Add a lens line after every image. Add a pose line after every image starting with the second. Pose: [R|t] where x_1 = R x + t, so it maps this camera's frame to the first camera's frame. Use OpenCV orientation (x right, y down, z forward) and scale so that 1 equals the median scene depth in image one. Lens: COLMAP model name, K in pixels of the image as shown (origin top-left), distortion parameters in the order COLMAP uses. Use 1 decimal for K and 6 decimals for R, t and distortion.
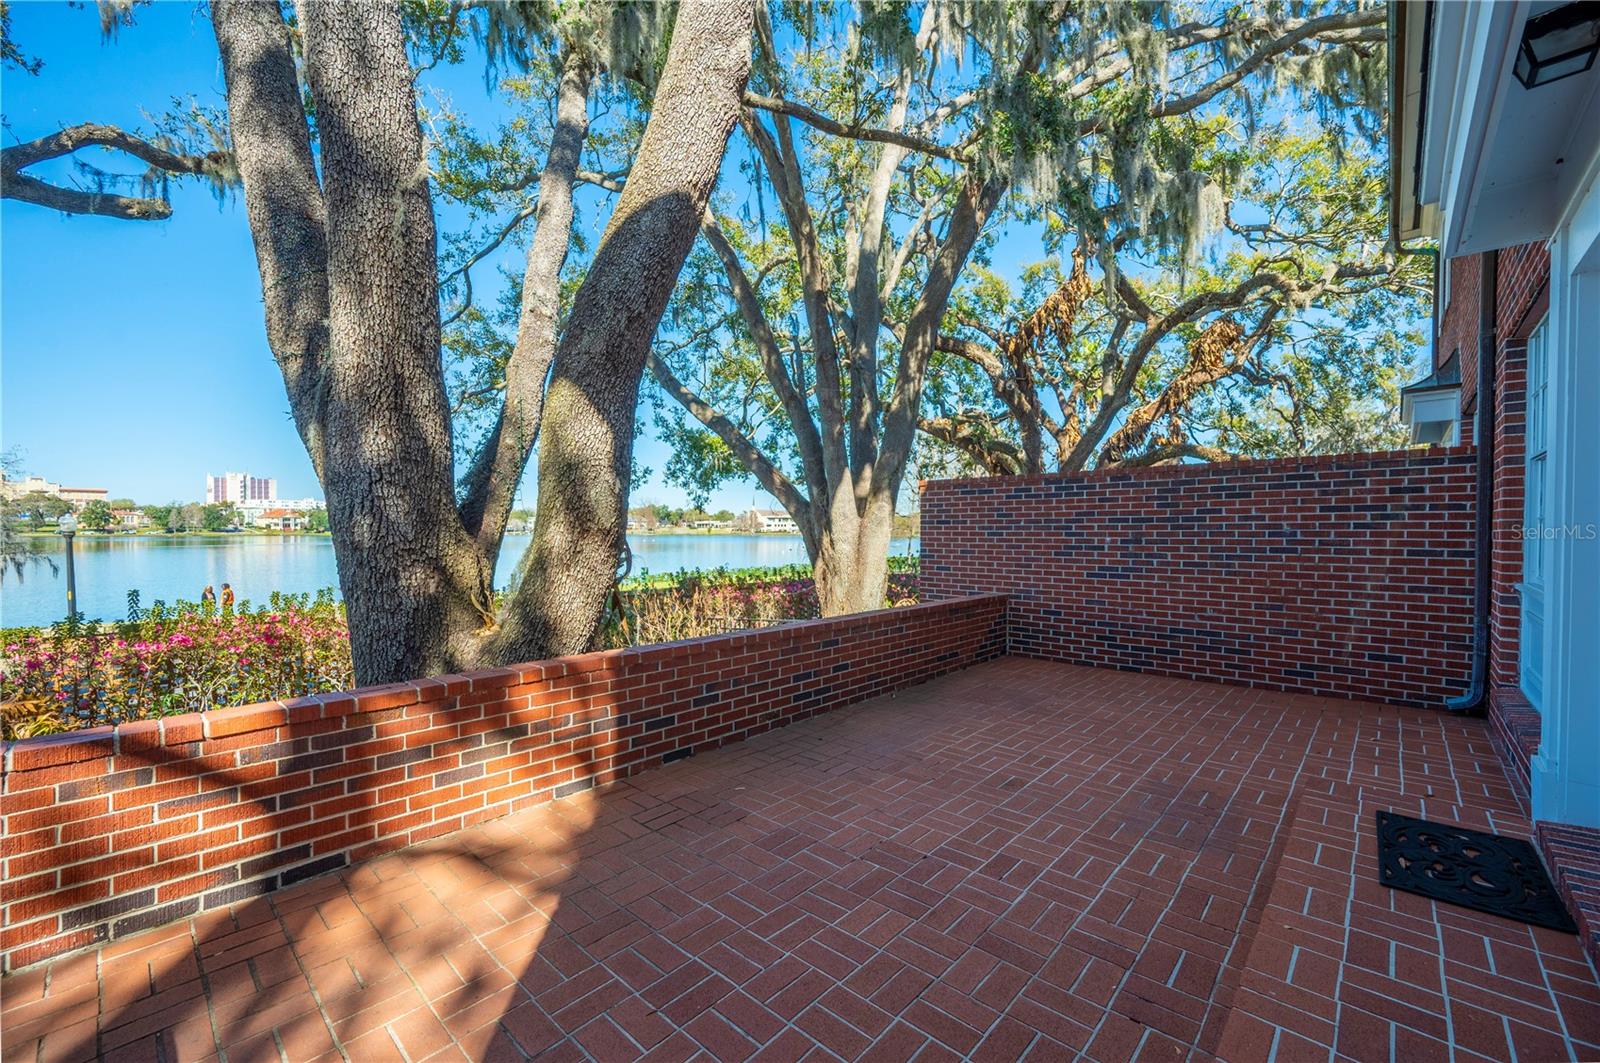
lens RADIAL K [[637.9, 0, 806.7], [0, 637.9, 536.7], [0, 0, 1]] dist [-0.000769, -0.000104]
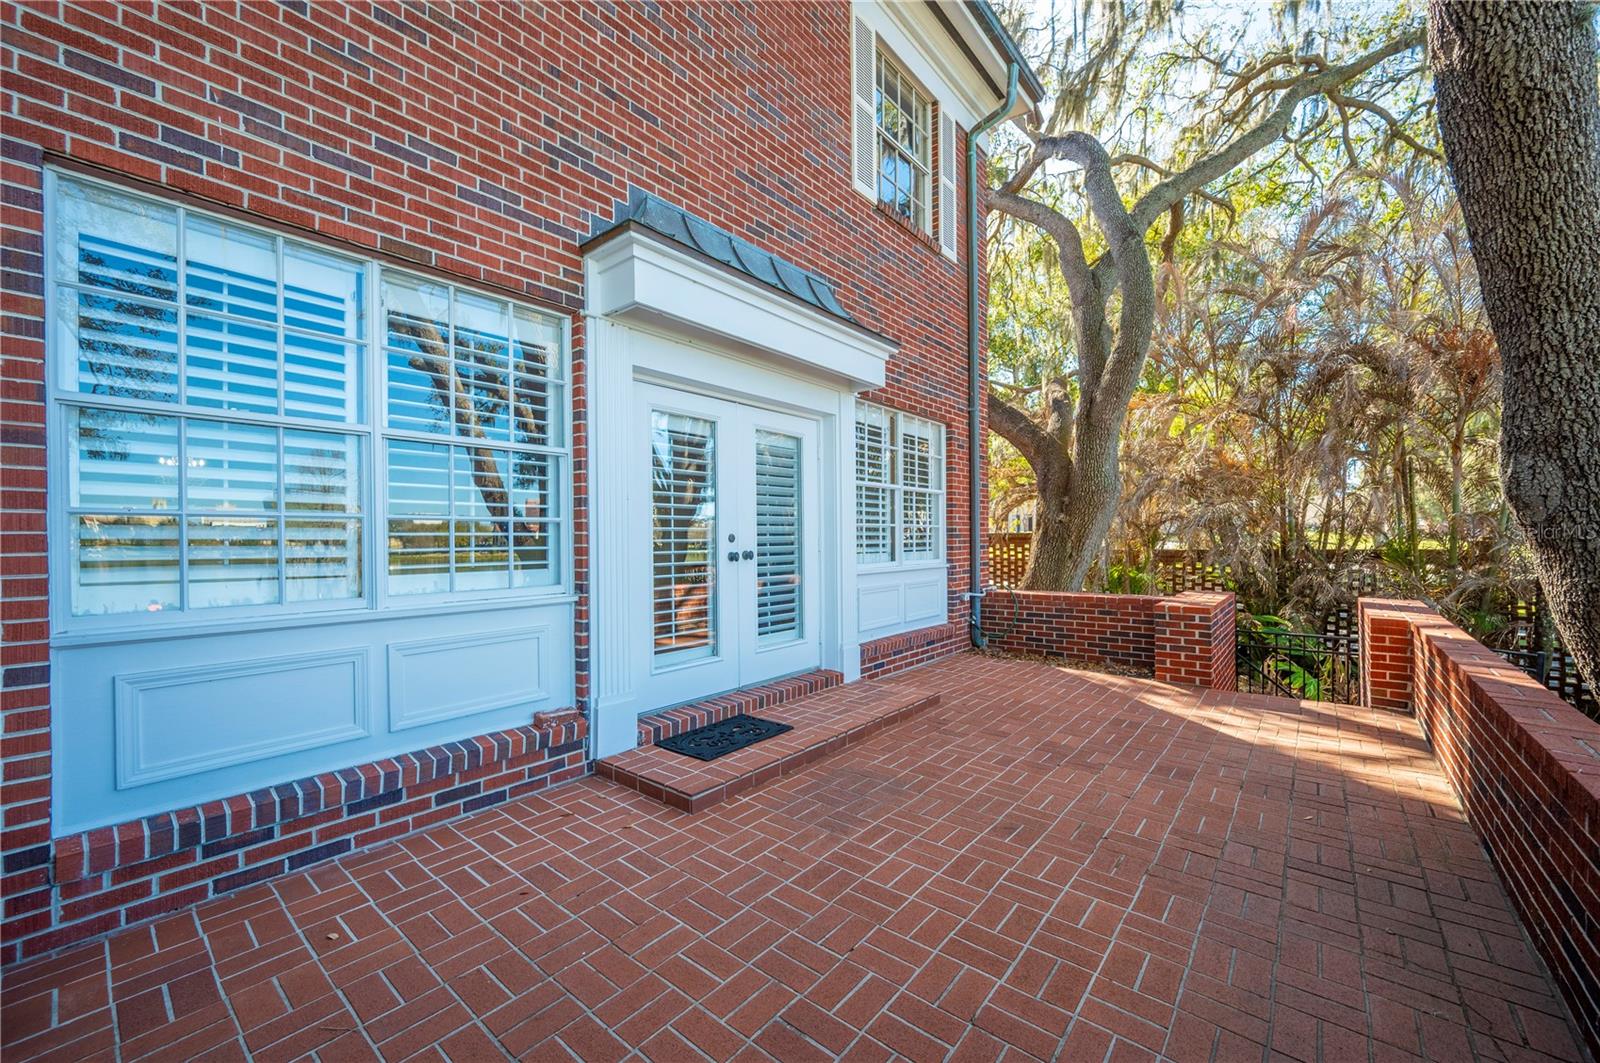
lens RADIAL K [[637.9, 0, 806.7], [0, 637.9, 536.7], [0, 0, 1]] dist [-0.000769, -0.000104]
pose [[-0.997683, 0.010361, -0.067244, 0.806814], [0.009606, 0.999887, 0.011542, -0.012077], [0.067356, 0.010869, -0.997670, 2.299827]]
